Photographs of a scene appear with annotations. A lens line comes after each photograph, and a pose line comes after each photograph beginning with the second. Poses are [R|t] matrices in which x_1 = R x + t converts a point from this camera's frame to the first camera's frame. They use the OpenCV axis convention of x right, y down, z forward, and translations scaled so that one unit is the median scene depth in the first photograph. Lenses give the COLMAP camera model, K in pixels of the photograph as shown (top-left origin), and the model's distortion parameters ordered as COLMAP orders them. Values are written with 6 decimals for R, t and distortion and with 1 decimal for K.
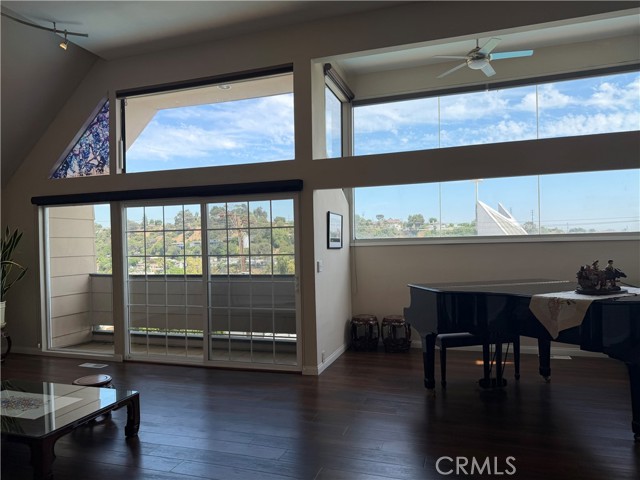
lens RADIAL K [[452.6, 0, 324.2], [0, 452.6, 244.9], [0, 0, 1]] dist [0.056493, -0.064799]
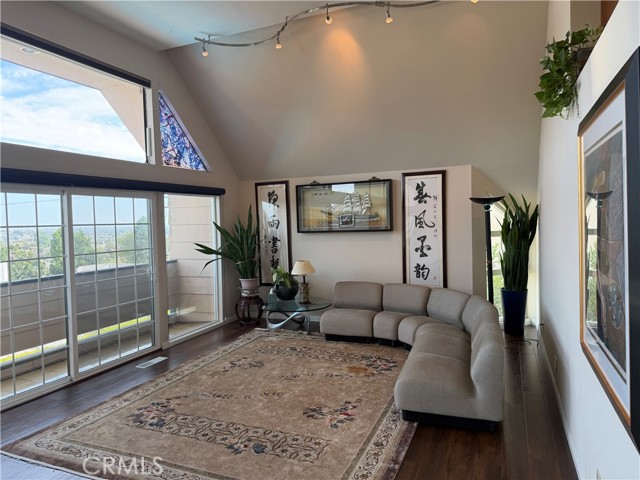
lens RADIAL K [[452.6, 0, 316.8], [0, 452.6, 235.8], [0, 0, 1]] dist [0.056493, -0.064799]
pose [[0.086553, -0.015147, 0.996132, -1.503335], [0.027473, 0.999540, 0.012811, 0.001819], [-0.995868, 0.026258, 0.086930, 0.586683]]
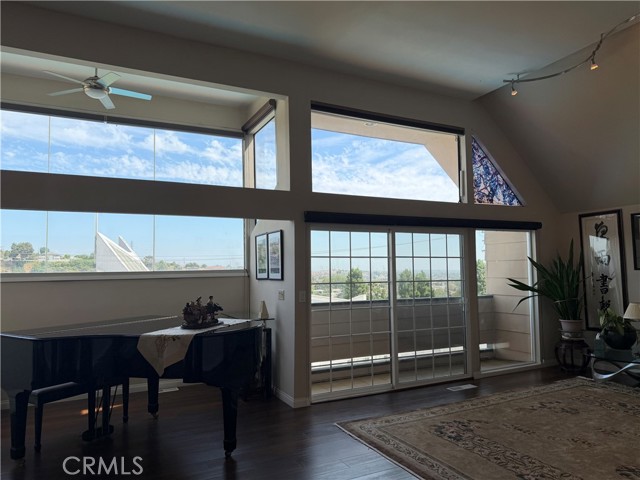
lens RADIAL K [[452.6, 0, 319.8], [0, 452.6, 237.3], [0, 0, 1]] dist [0.056493, -0.064799]
pose [[0.711043, 0.065195, 0.700119, -1.534649], [-0.001662, 0.995845, -0.091046, 0.027164], [-0.703146, 0.063574, 0.708198, 0.511915]]
